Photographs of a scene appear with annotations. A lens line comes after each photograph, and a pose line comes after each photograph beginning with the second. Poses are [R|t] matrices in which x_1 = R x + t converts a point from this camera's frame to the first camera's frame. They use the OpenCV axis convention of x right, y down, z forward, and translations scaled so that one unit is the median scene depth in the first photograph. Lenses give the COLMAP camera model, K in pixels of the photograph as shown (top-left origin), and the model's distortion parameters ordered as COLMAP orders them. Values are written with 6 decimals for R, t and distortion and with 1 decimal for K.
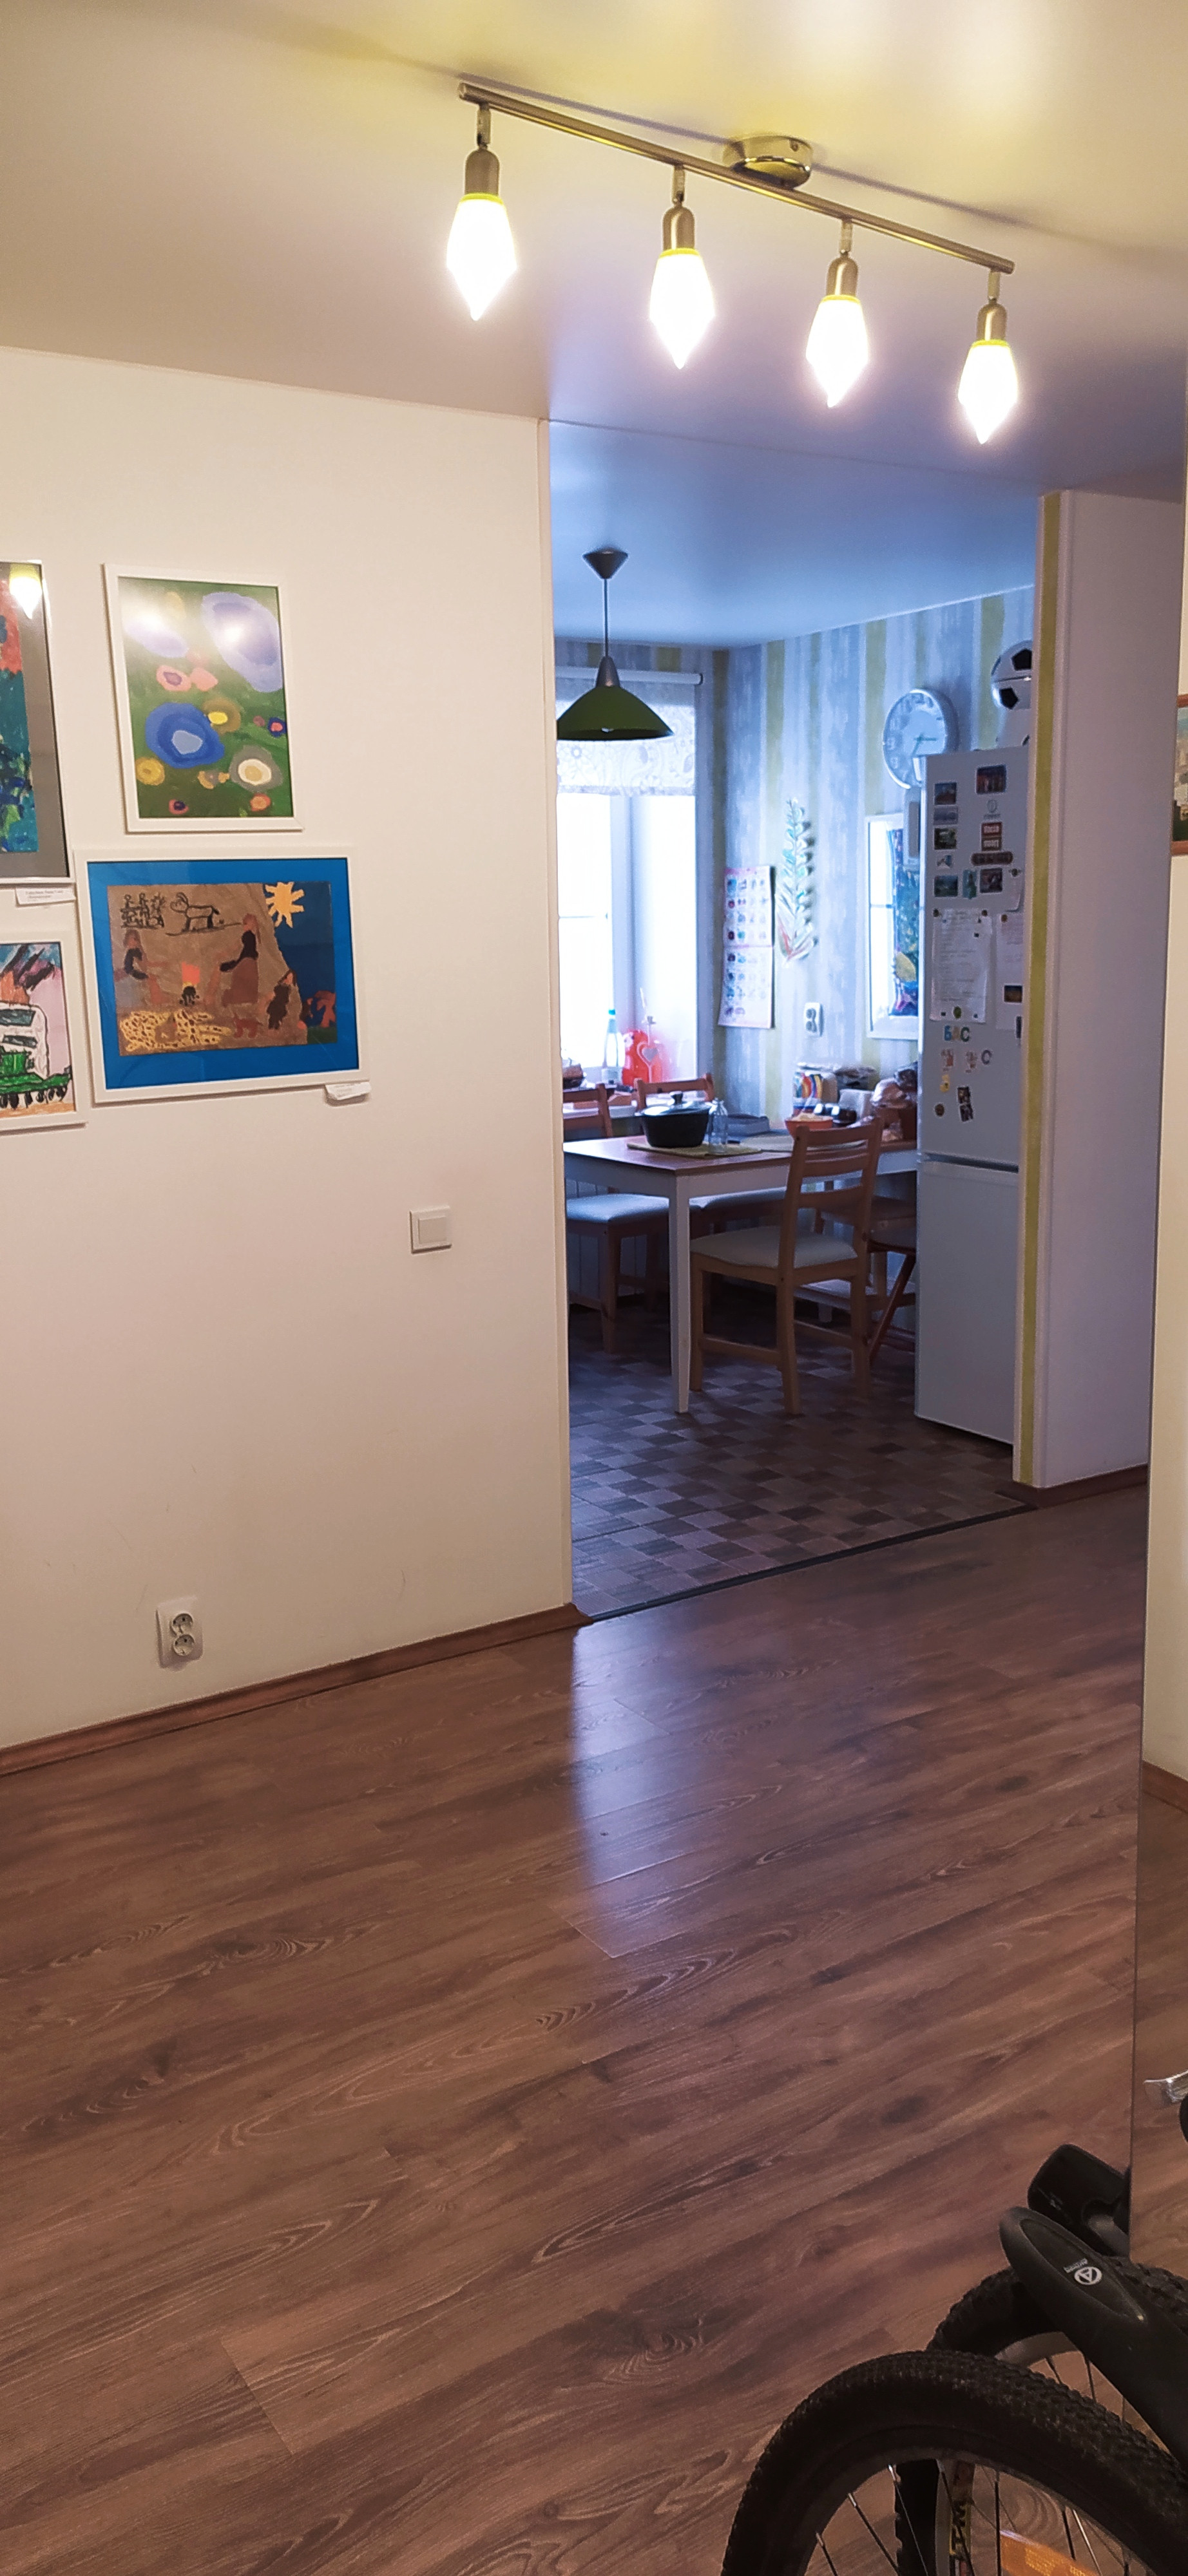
lens RADIAL K [[1903.2, 0, 587.3], [0, 1903.2, 1293.5], [0, 0, 1]] dist [0.051285, -0.060992]
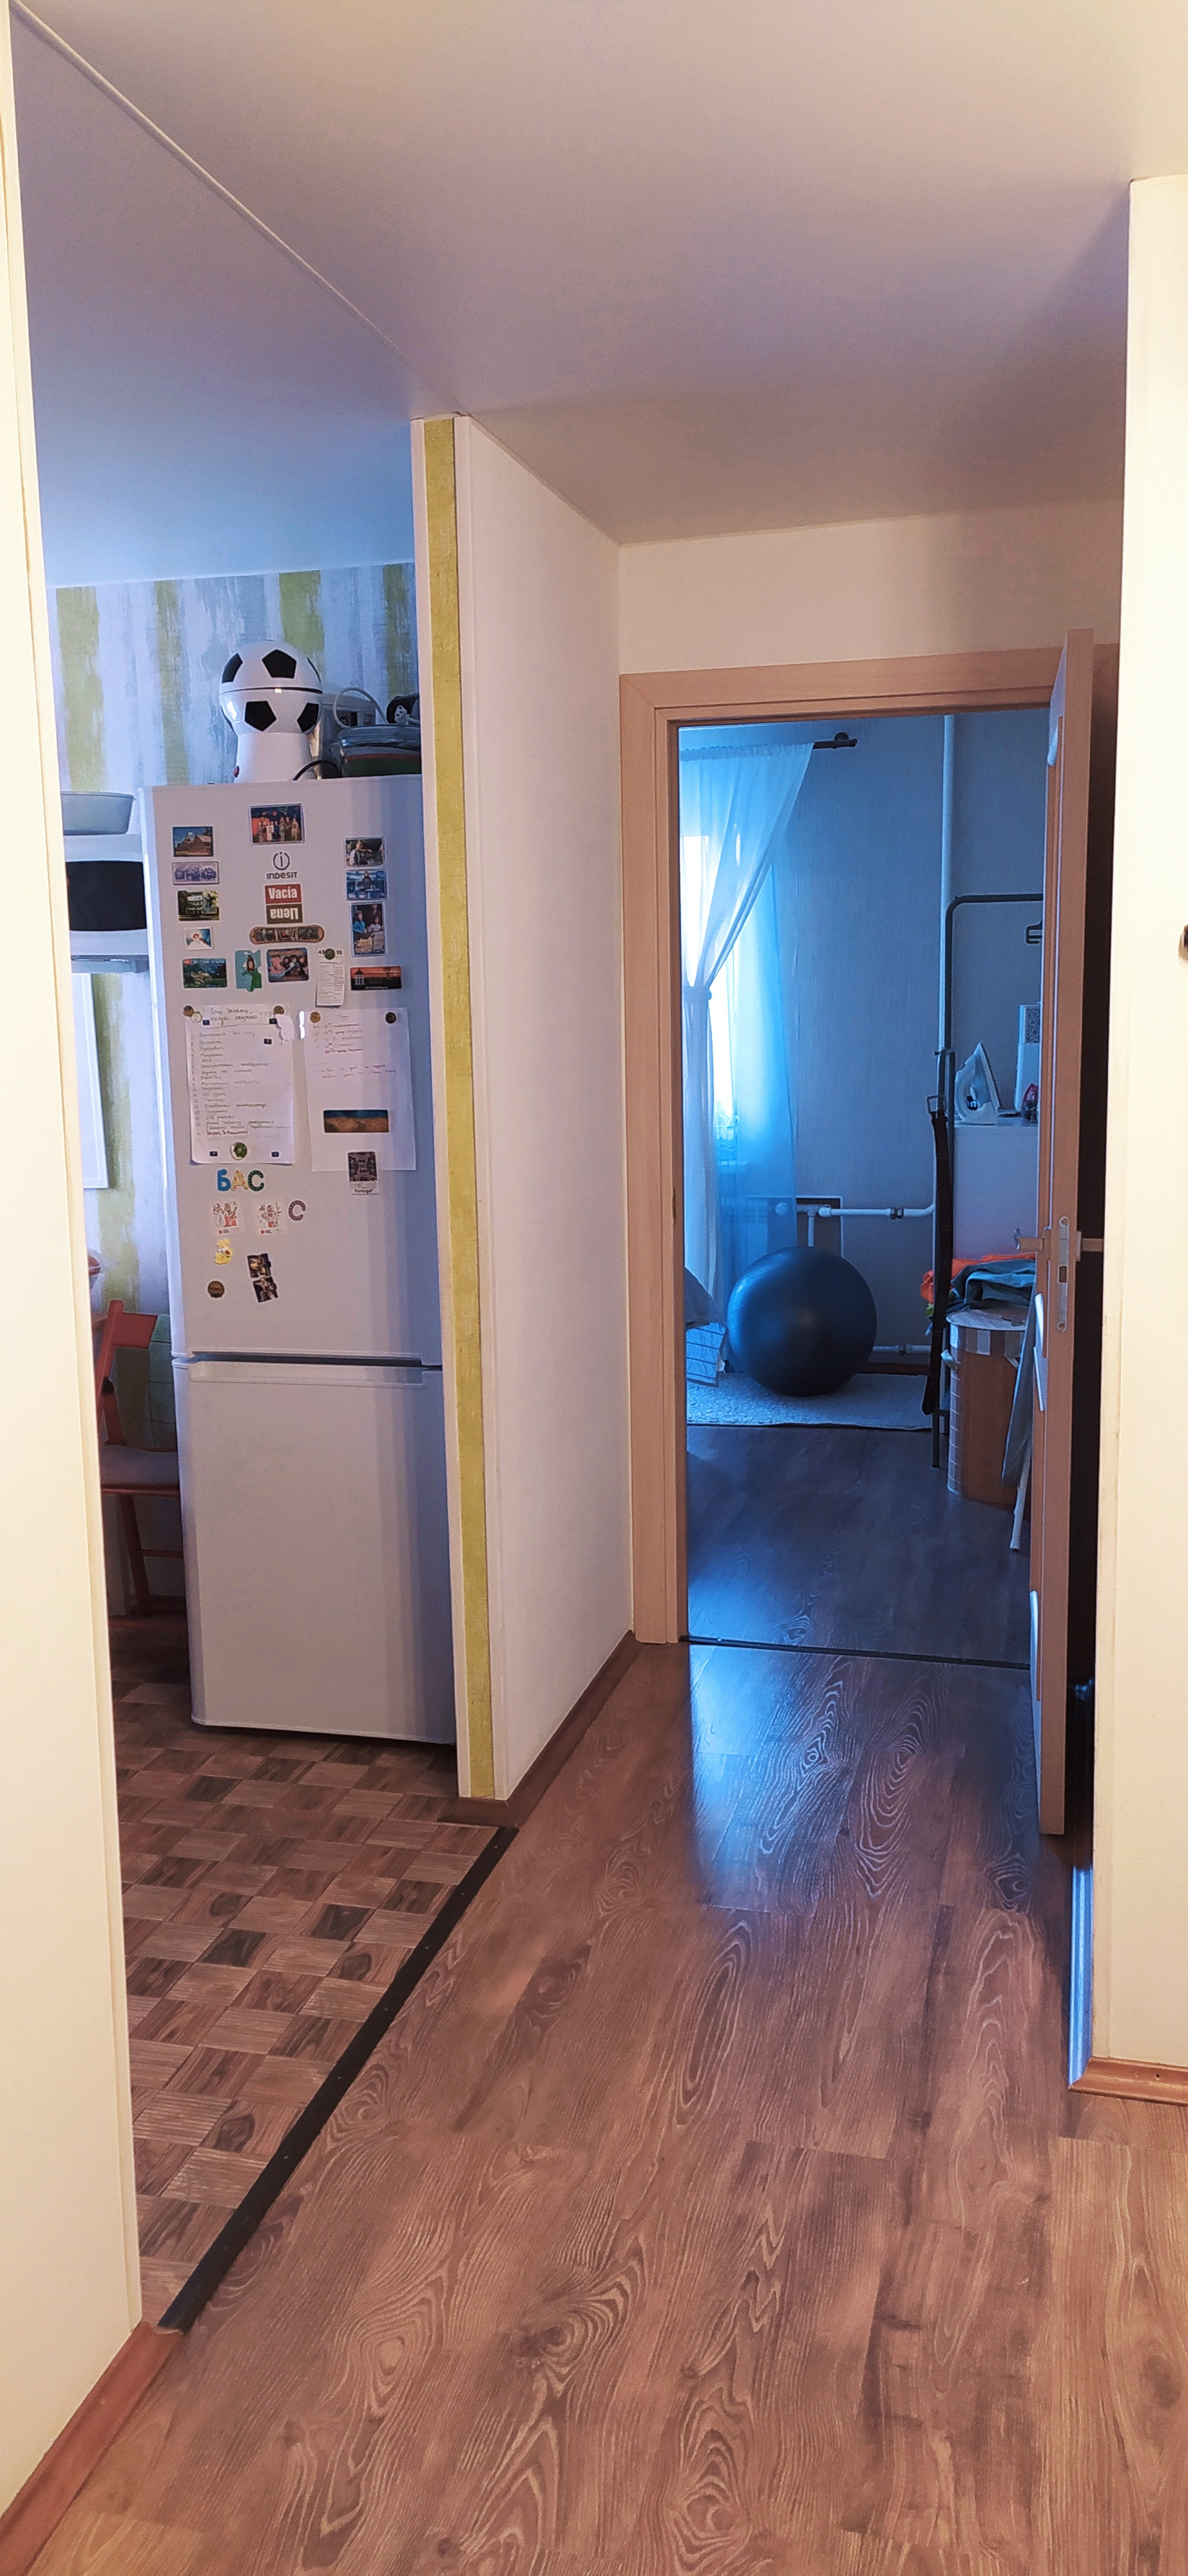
lens RADIAL K [[1903.2, 0, 587.3], [0, 1903.2, 1293.5], [0, 0, 1]] dist [0.051285, -0.060992]
pose [[0.739396, -0.103992, 0.665192, -0.191168], [0.142418, 0.989800, -0.003567, -0.076596], [-0.658036, 0.097373, 0.746664, 0.407230]]
